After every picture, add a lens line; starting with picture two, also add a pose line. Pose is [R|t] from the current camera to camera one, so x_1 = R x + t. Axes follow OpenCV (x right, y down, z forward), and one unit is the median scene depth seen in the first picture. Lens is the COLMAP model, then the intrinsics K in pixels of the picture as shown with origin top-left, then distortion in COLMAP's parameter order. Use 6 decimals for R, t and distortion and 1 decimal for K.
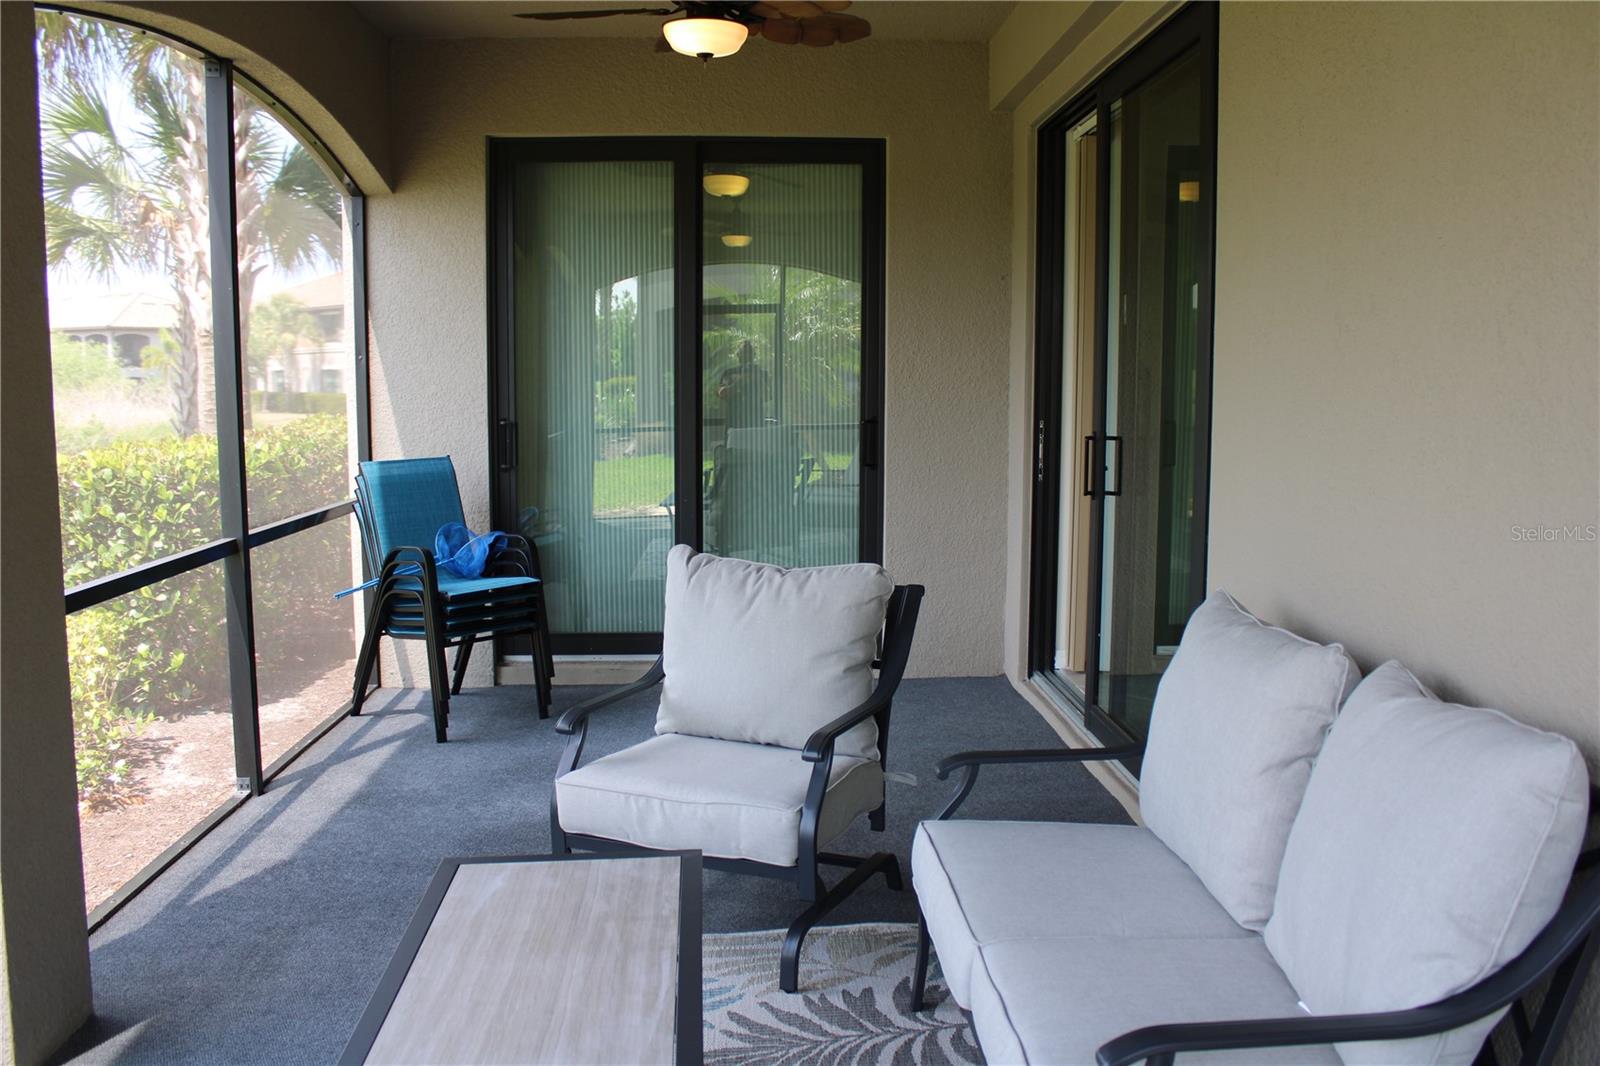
lens RADIAL K [[1349.1, 0, 801.9], [0, 1349.1, 526.5], [0, 0, 1]] dist [-0.158679, 0.134880]
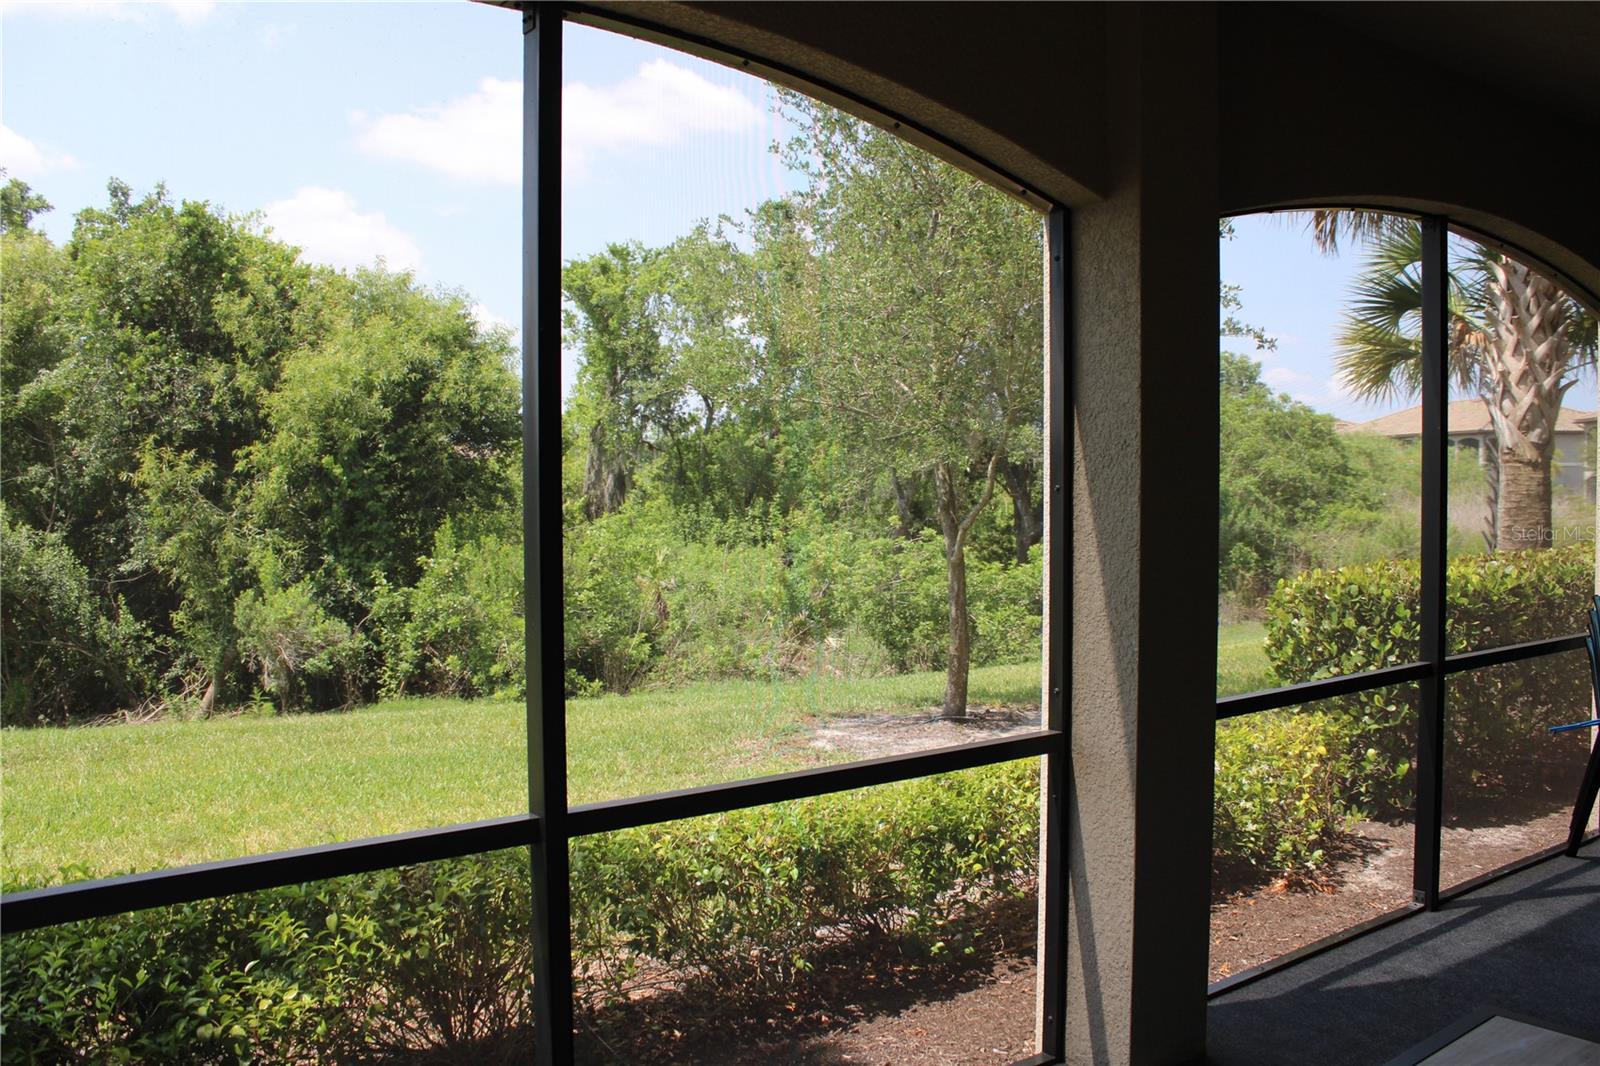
lens RADIAL K [[1349.1, 0, 801.8], [0, 1349.1, 536.0], [0, 0, 1]] dist [-0.158679, 0.134880]
pose [[0.557613, 0.033437, -0.829427, 0.127541], [-0.089677, 0.995767, -0.020146, -0.021326], [0.825243, 0.085614, 0.558251, -0.008758]]
